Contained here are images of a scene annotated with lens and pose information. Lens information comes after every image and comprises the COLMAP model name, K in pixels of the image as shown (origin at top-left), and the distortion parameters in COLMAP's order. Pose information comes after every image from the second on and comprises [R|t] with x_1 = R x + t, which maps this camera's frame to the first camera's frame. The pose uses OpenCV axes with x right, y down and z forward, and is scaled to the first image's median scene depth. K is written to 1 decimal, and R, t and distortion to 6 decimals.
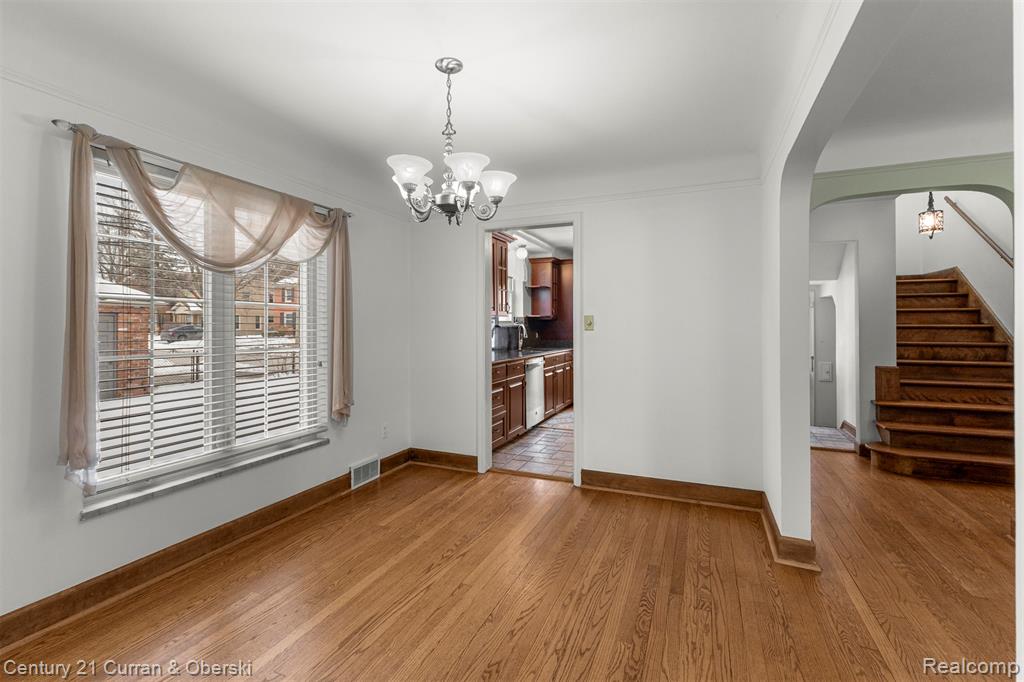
lens RADIAL K [[449.1, 0, 509.5], [0, 449.1, 330.7], [0, 0, 1]] dist [-0.000090, -0.000044]
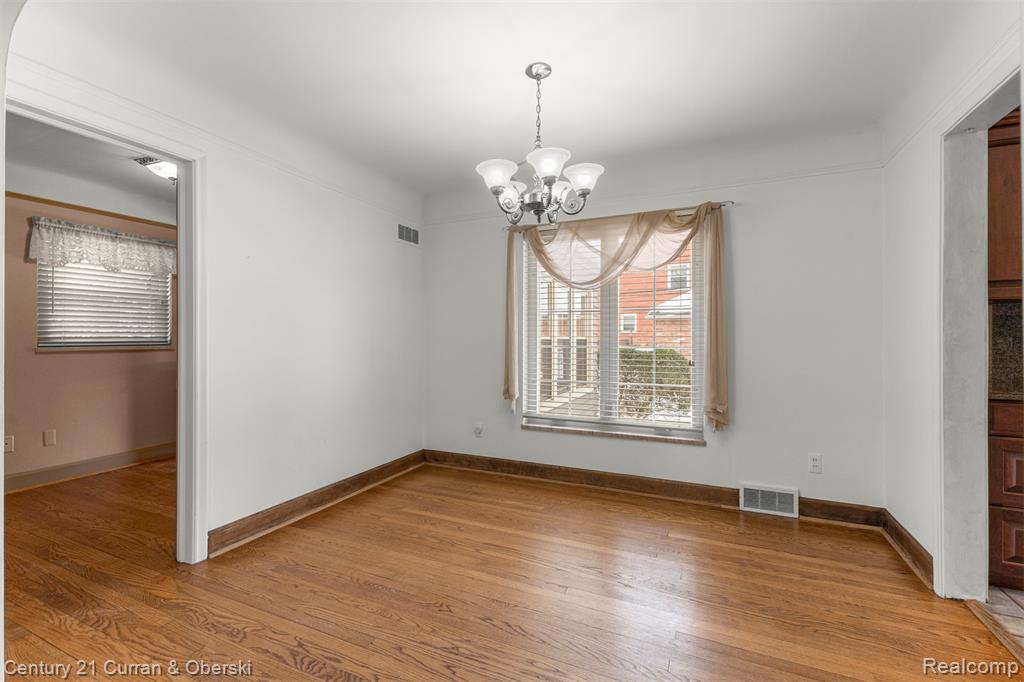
lens RADIAL K [[435.1, 0, 512.0], [0, 435.1, 341.0], [0, 0, 1]] dist [0.001605, 0.000109]
pose [[-0.006974, 0.012068, -0.999903, 0.614216], [-0.012045, 0.999854, 0.012152, 0.018410], [0.999903, 0.012129, -0.006828, 0.658140]]
